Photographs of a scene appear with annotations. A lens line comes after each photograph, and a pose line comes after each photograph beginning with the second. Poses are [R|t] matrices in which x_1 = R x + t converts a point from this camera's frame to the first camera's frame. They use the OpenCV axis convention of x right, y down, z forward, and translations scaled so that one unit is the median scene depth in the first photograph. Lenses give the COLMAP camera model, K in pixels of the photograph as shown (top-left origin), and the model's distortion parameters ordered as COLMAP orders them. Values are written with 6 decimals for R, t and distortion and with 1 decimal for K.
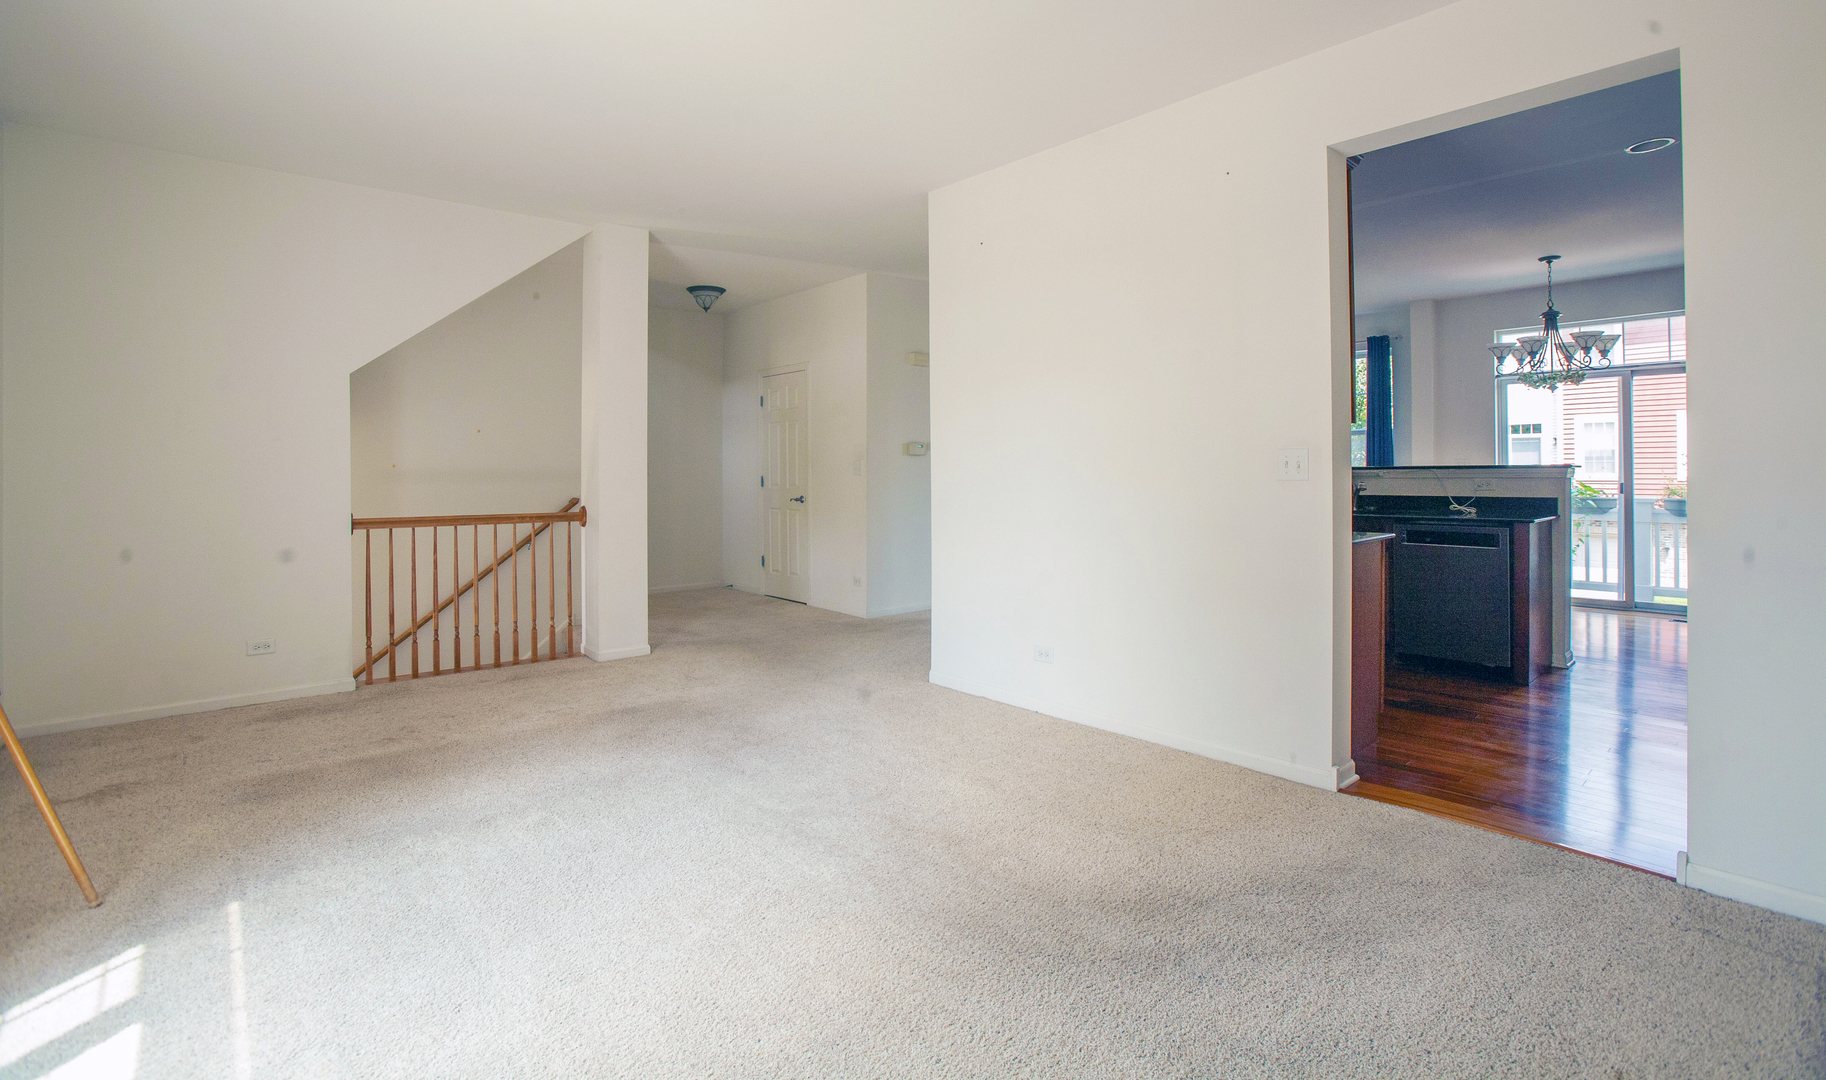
lens RADIAL K [[833.9, 0, 907.4], [0, 833.9, 470.9], [0, 0, 1]] dist [-0.000922, 0.000267]
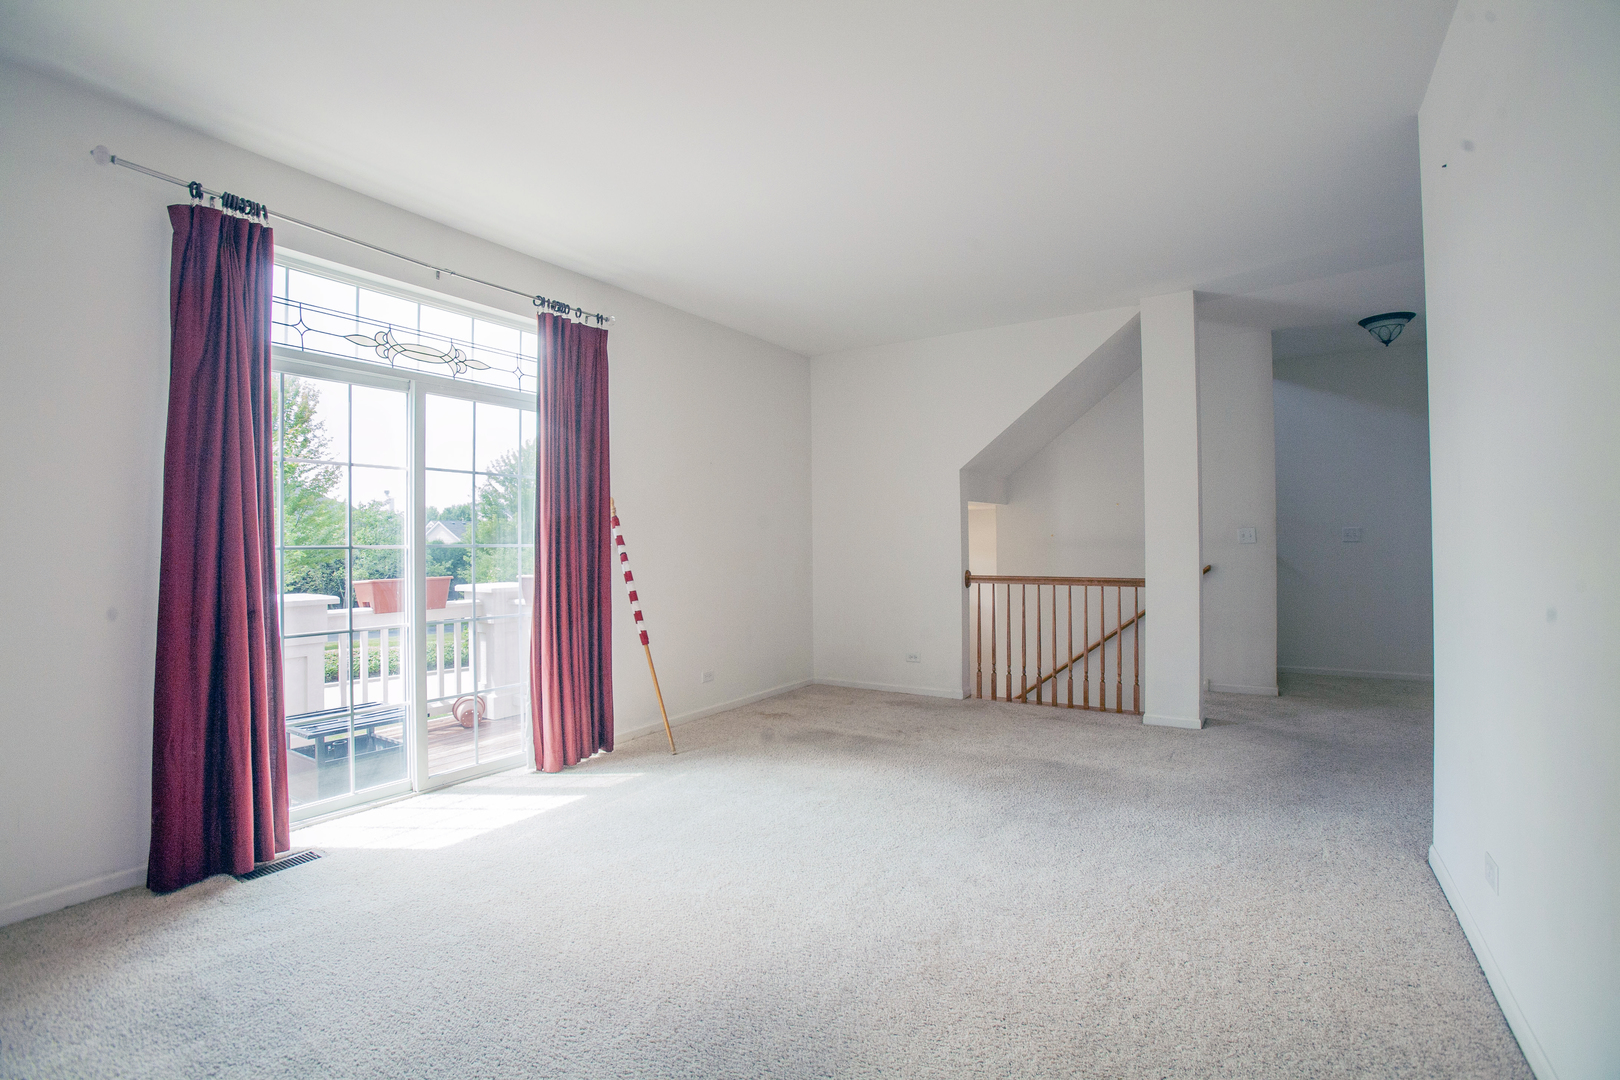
lens RADIAL K [[742.8, 0, 804.2], [0, 742.8, 535.5], [0, 0, 1]] dist [-0.067420, 0.028351]
pose [[0.297869, -0.011870, -0.954533, 0.360126], [0.005586, 0.999927, -0.010691, 0.003658], [0.954590, -0.002148, 0.297914, 0.327834]]
